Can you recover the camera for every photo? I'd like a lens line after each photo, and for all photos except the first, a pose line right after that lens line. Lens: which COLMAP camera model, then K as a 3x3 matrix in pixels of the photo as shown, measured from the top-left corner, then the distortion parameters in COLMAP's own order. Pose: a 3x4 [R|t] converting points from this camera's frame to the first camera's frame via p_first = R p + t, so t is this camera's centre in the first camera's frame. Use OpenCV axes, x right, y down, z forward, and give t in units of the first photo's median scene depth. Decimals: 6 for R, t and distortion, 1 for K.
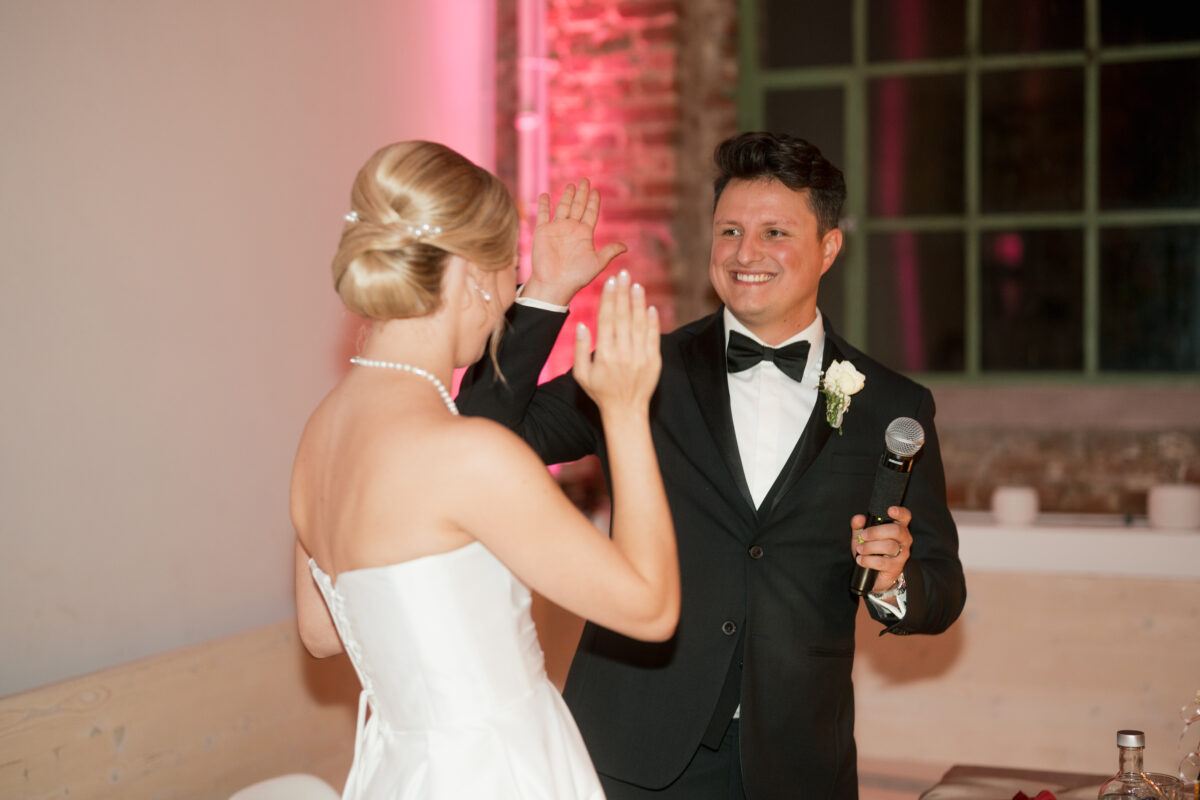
lens RADIAL K [[1734.1, 0, 604.9], [0, 1734.1, 402.8], [0, 0, 1]] dist [0.040879, 0.000000]
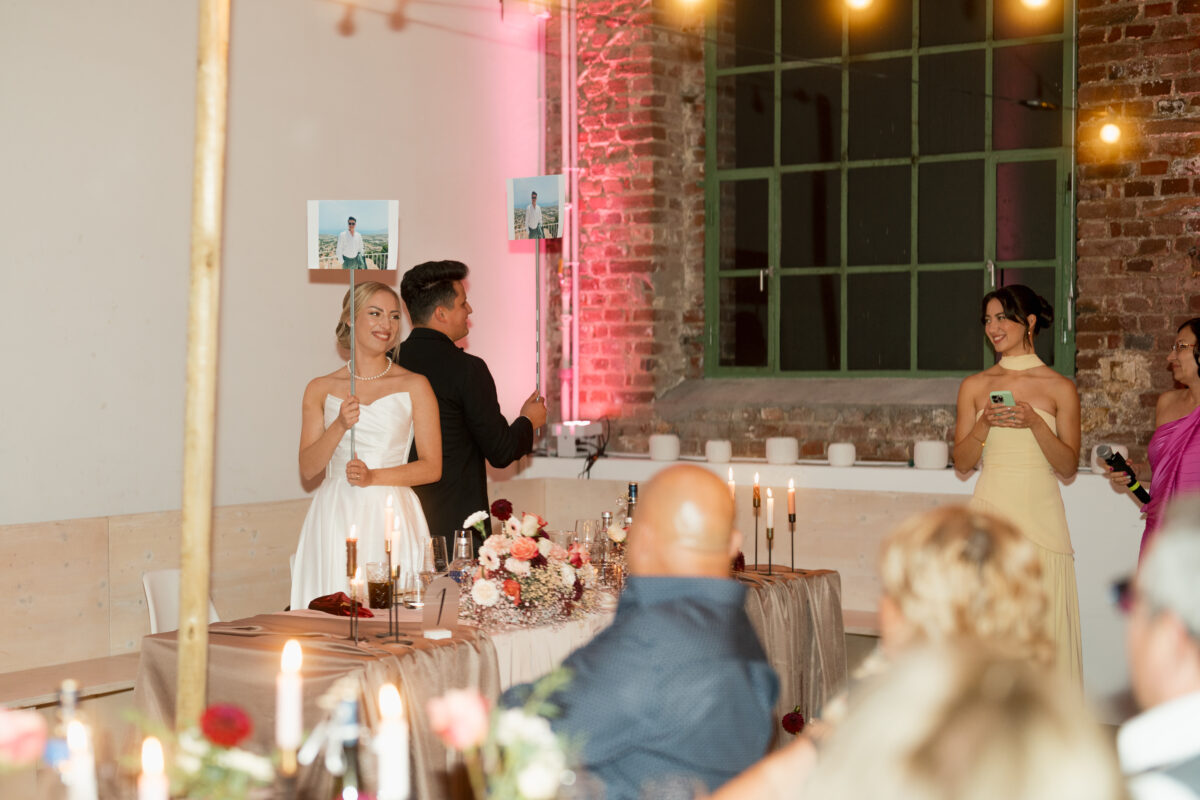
lens RADIAL K [[2104.4, 0, 536.7], [0, 2104.4, 401.7], [0, 0, 1]] dist [0.170812, 0.000000]
pose [[0.967987, 0.001588, -0.250995, 0.404167], [-0.003187, 0.999977, -0.005962, 0.021578], [0.250980, 0.006571, 0.967970, -0.819467]]
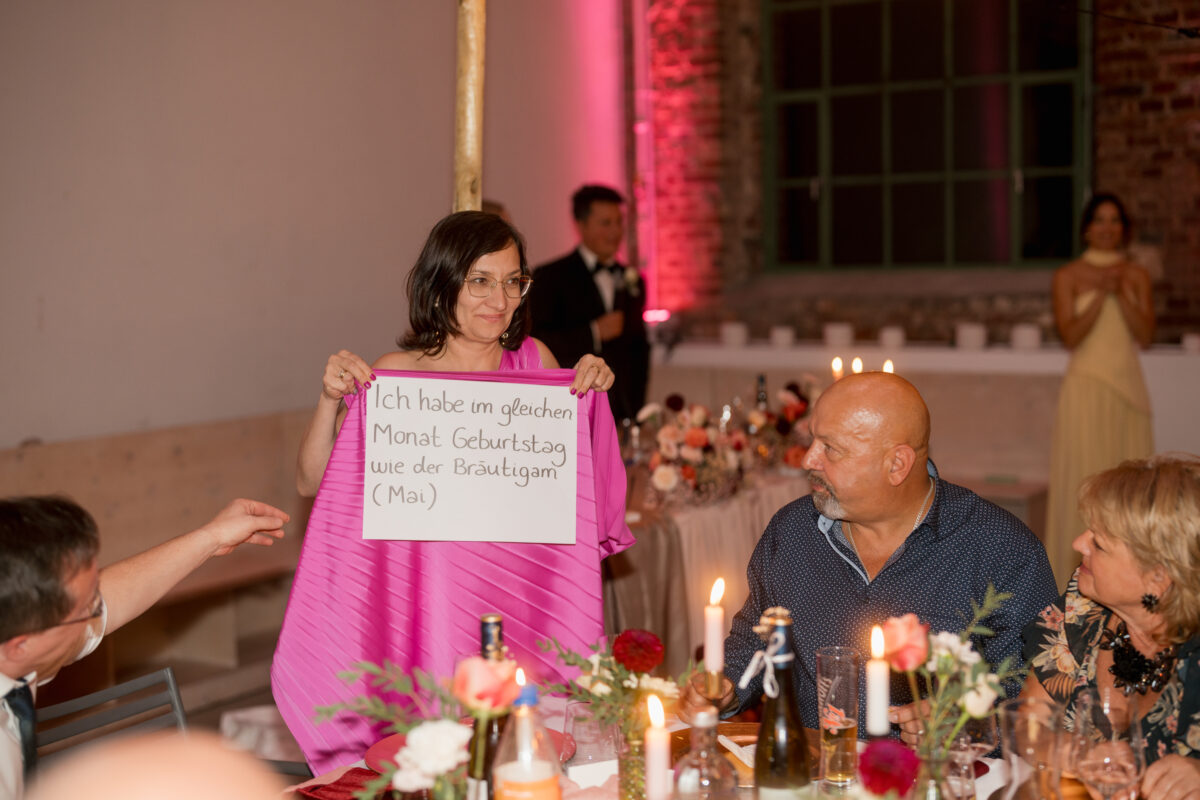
lens RADIAL K [[1734.1, 0, 599.5], [0, 1734.1, 398.7], [0, 0, 1]] dist [0.040879, 0.000000]
pose [[0.978108, -0.003653, -0.208067, 0.284516], [0.016238, 0.998137, 0.058810, 0.009325], [0.207465, -0.060901, 0.976345, -0.759311]]
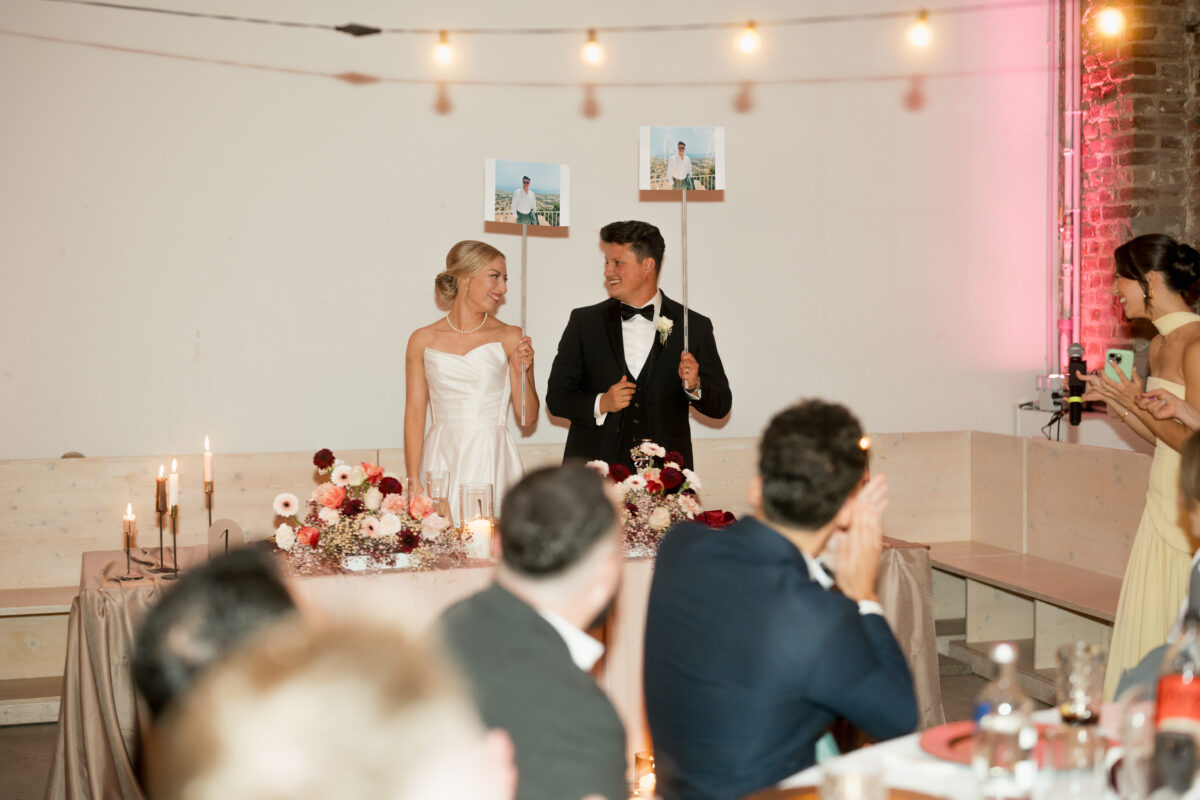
lens RADIAL K [[1734.1, 0, 606.5], [0, 1734.1, 399.5], [0, 0, 1]] dist [0.040879, 0.000000]
pose [[0.607679, 0.043591, -0.792986, 0.919444], [-0.021707, 0.999031, 0.038283, 0.001155], [0.793886, -0.006050, 0.608036, -0.224023]]
